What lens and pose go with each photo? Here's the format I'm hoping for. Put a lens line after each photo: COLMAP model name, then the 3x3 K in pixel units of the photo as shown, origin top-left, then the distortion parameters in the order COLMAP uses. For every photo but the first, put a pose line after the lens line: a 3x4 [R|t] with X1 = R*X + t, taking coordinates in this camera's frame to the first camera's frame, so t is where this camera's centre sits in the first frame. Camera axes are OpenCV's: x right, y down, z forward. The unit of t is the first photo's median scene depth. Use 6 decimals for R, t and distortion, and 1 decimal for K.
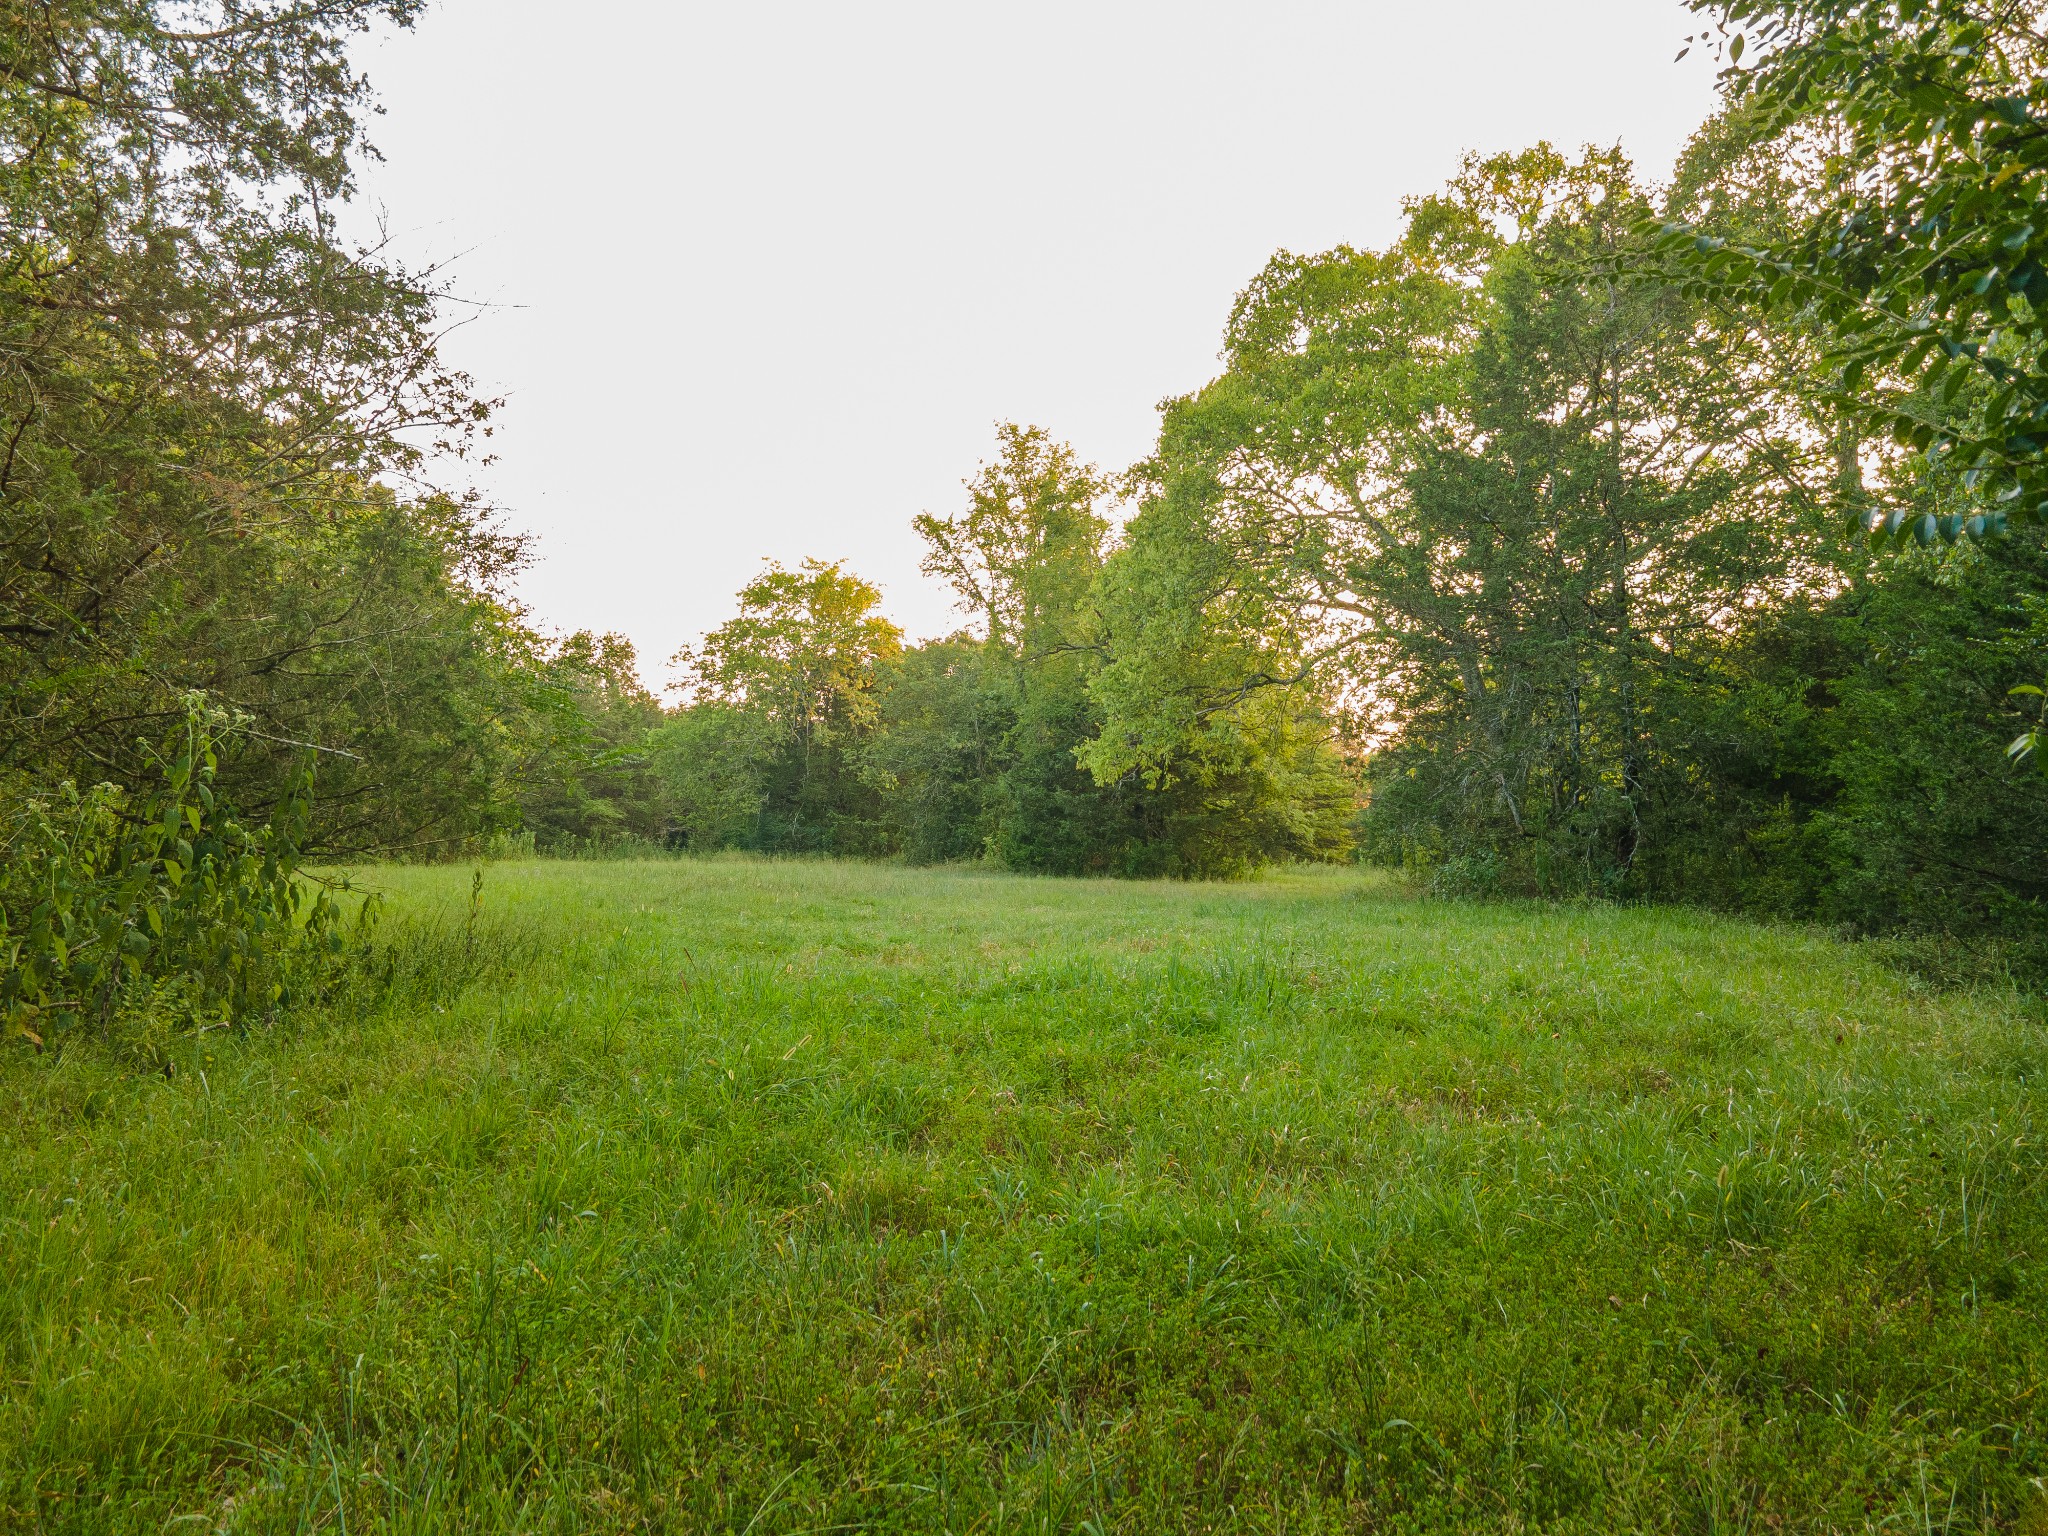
lens RADIAL K [[1445.6, 0, 1023.7], [0, 1445.6, 781.1], [0, 0, 1]] dist [0.037647, 0.001481]
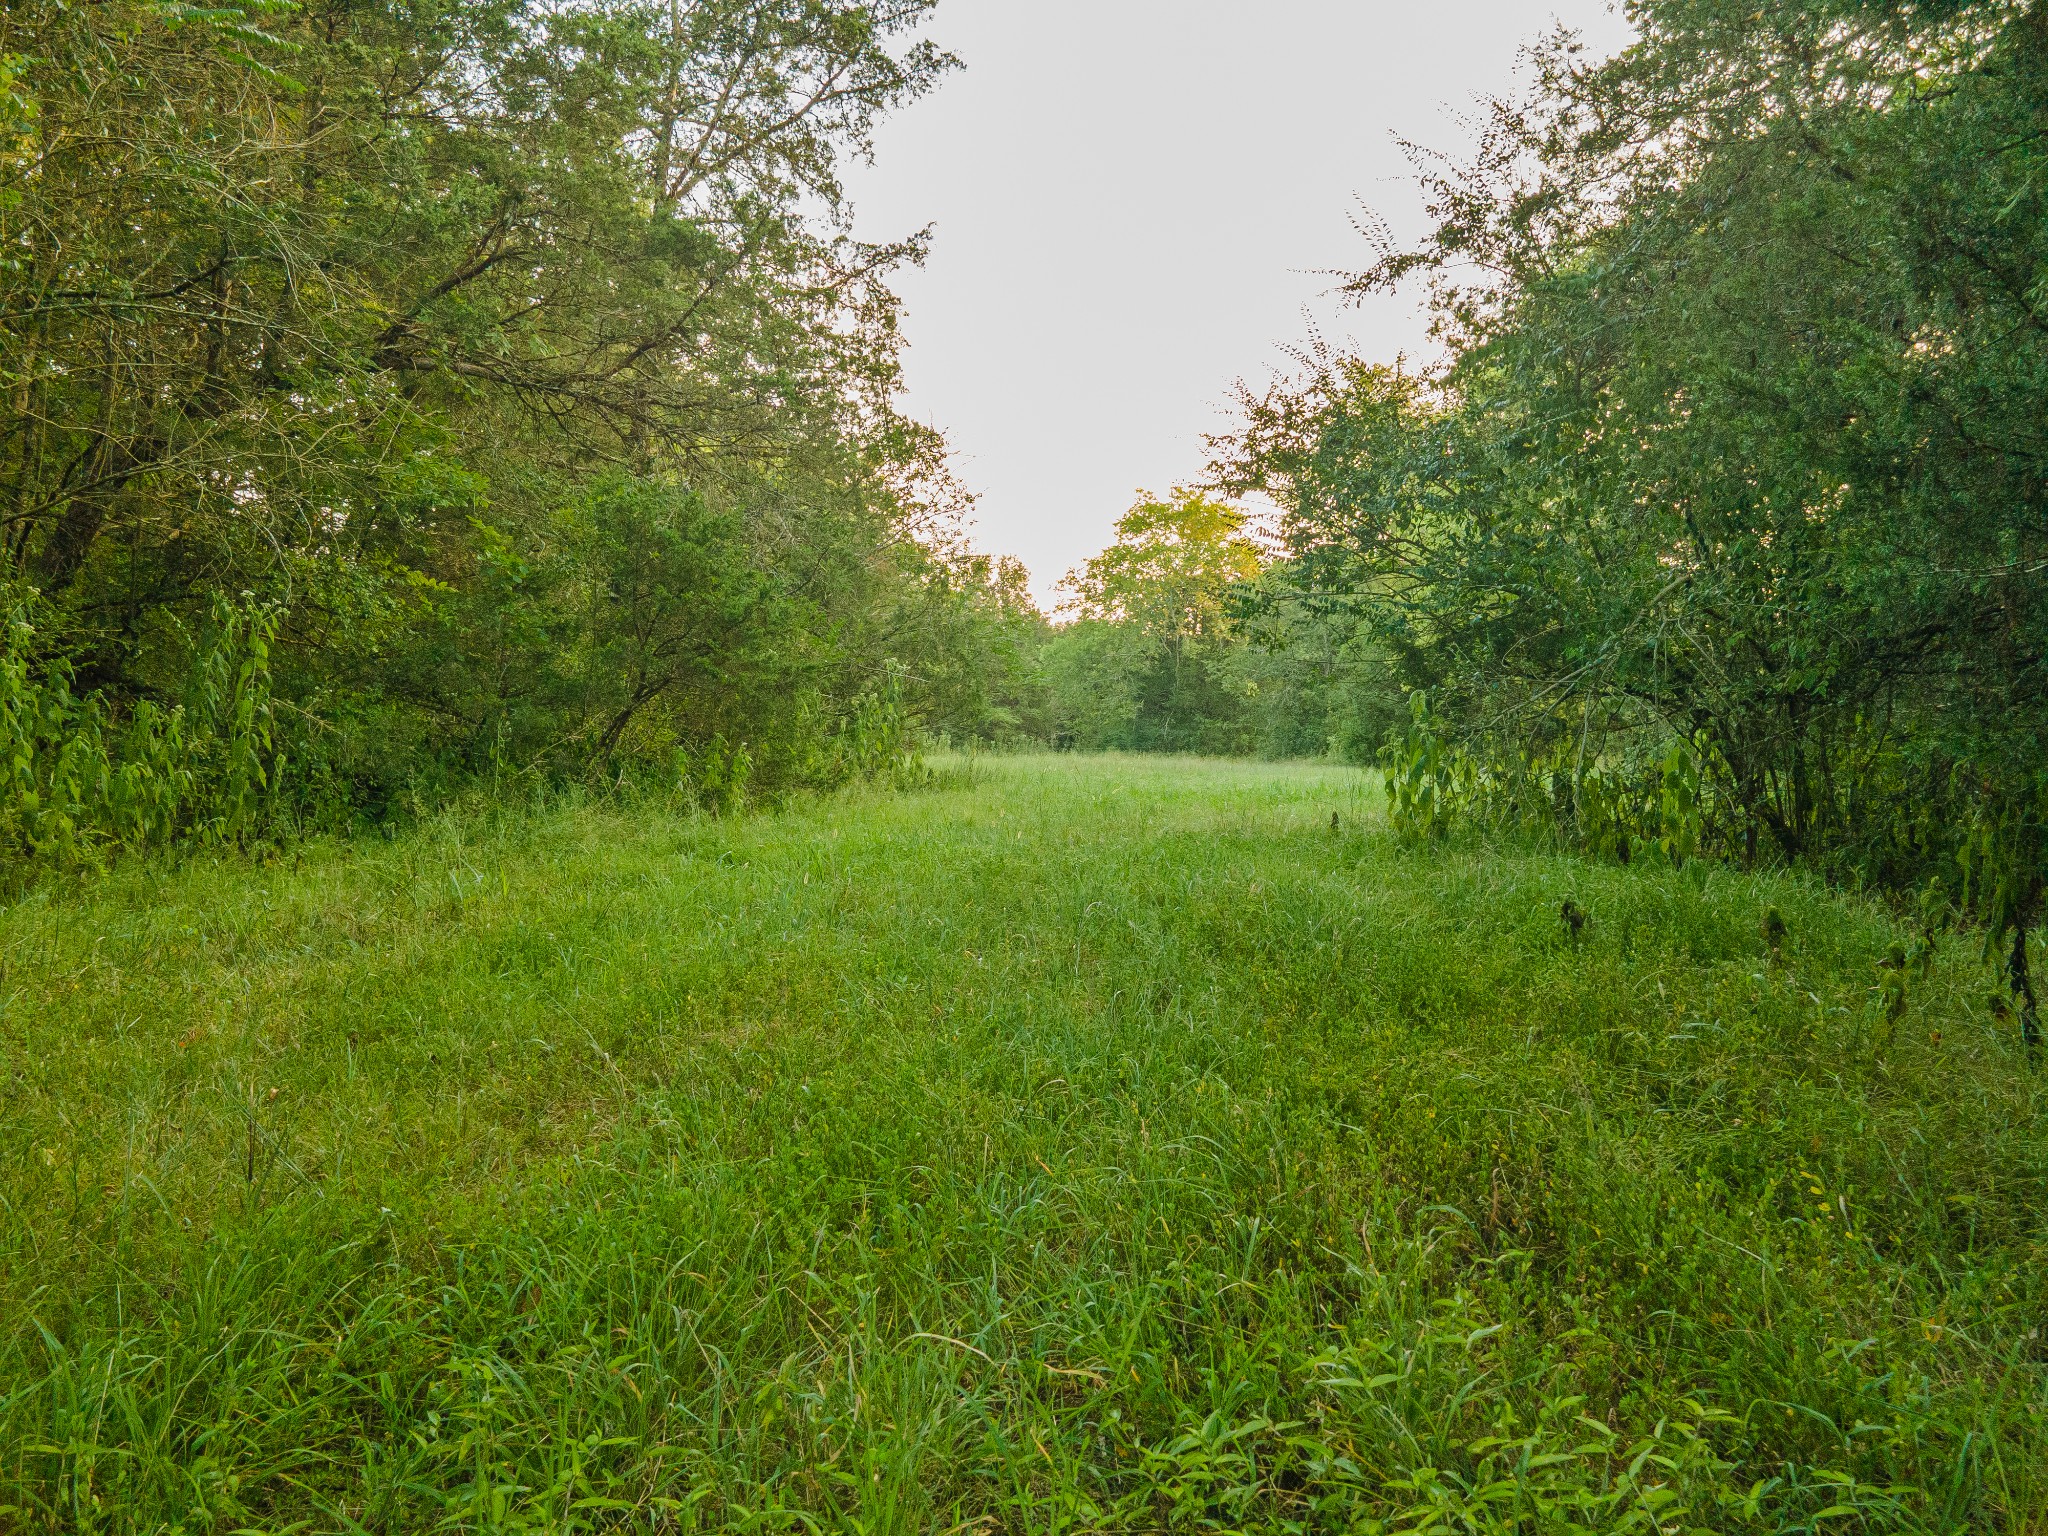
lens RADIAL K [[1495.7, 0, 1017.6], [0, 1495.7, 770.1], [0, 0, 1]] dist [0.006469, 0.060999]
pose [[0.965048, 0.001144, -0.262070, 0.034407], [0.013251, 0.998498, 0.053153, -0.000720], [0.261738, -0.054768, 0.963584, -0.152814]]
